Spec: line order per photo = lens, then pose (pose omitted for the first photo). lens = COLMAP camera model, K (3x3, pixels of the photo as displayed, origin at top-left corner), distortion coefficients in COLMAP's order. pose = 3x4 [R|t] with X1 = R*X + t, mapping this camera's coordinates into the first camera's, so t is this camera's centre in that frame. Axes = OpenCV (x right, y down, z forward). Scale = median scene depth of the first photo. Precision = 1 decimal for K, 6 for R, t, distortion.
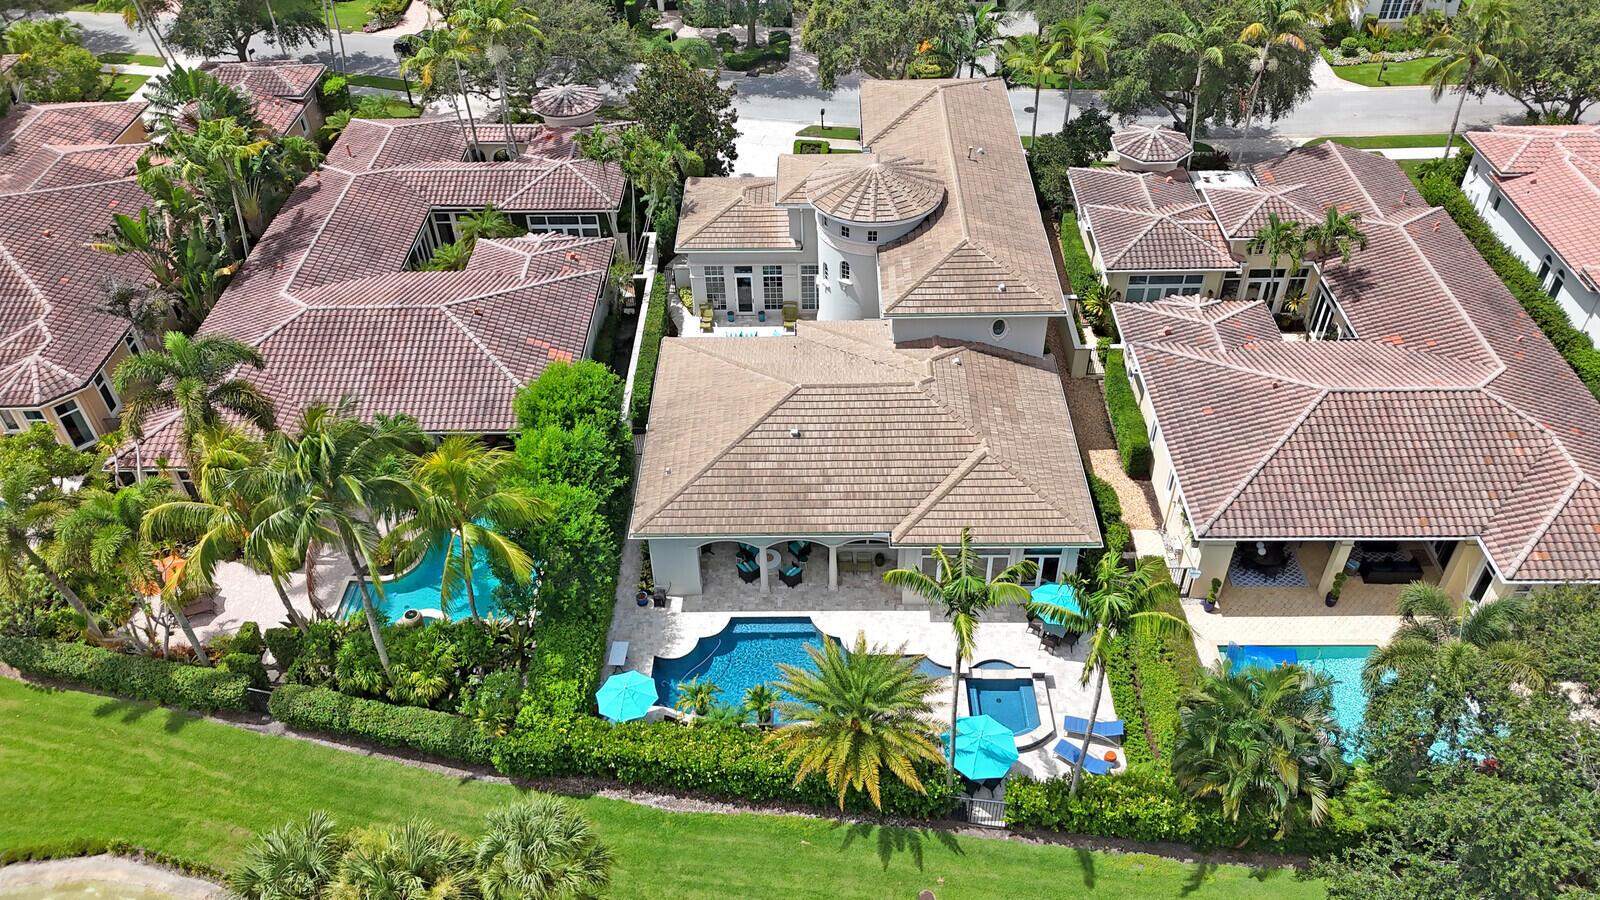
lens RADIAL K [[1137.0, 0, 805.9], [0, 1137.0, 450.3], [0, 0, 1]] dist [0.034400, -0.003698]
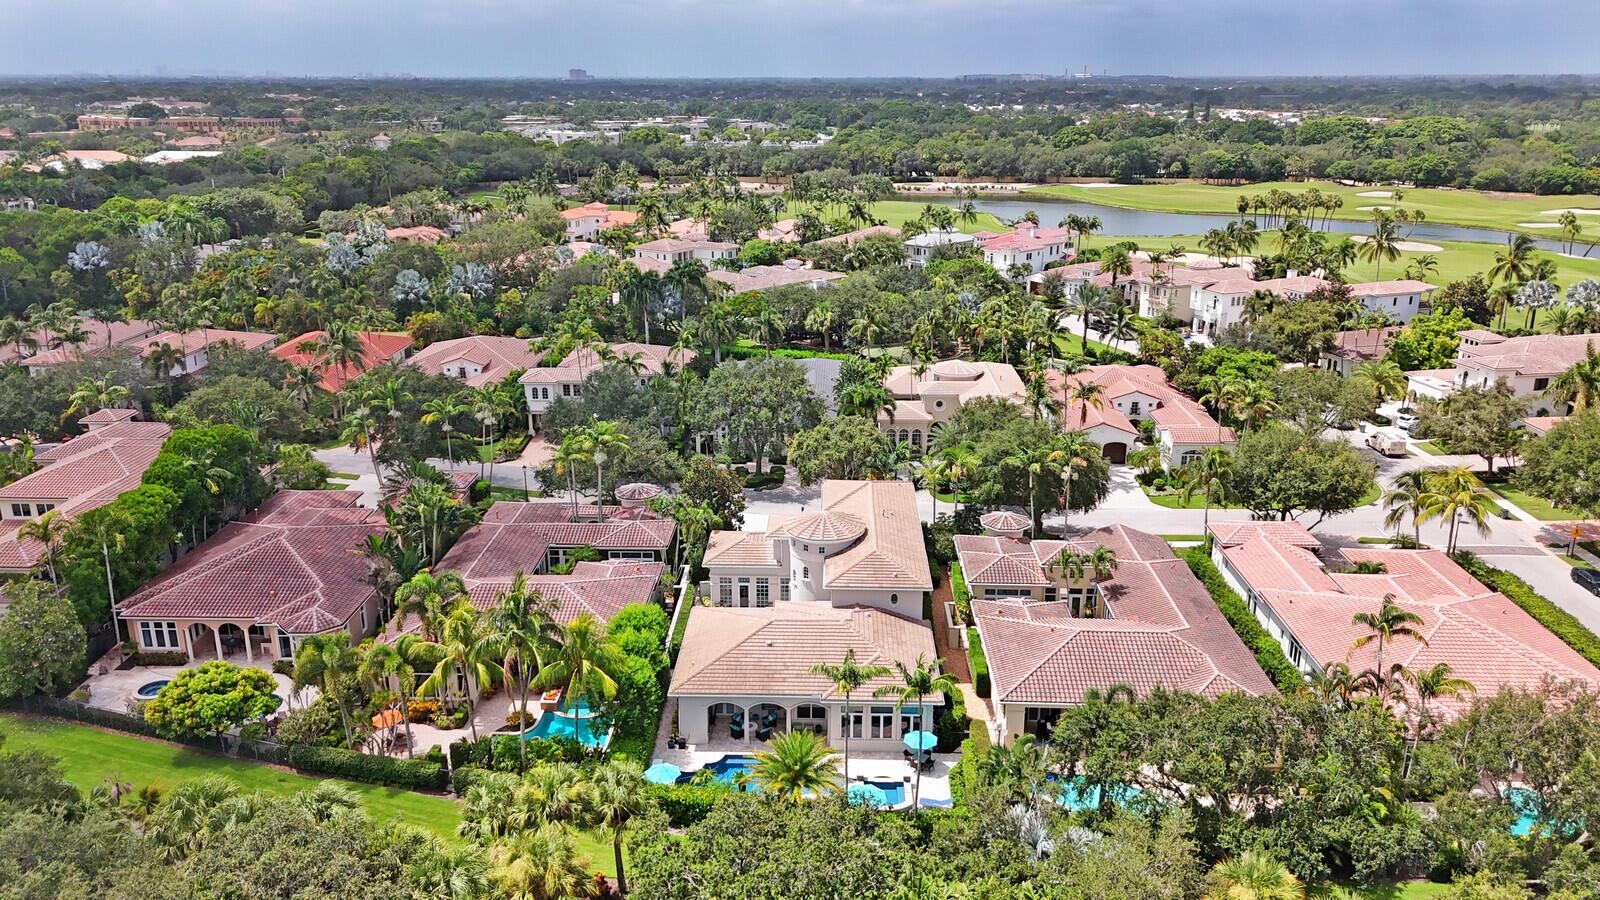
lens RADIAL K [[1137.0, 0, 805.9], [0, 1137.0, 450.3], [0, 0, 1]] dist [0.034400, -0.003698]
pose [[0.999596, 0.025687, -0.012133, 0.045289], [-0.028403, 0.912078, -0.409031, 0.317830], [0.000560, 0.409211, 0.912440, -0.516858]]
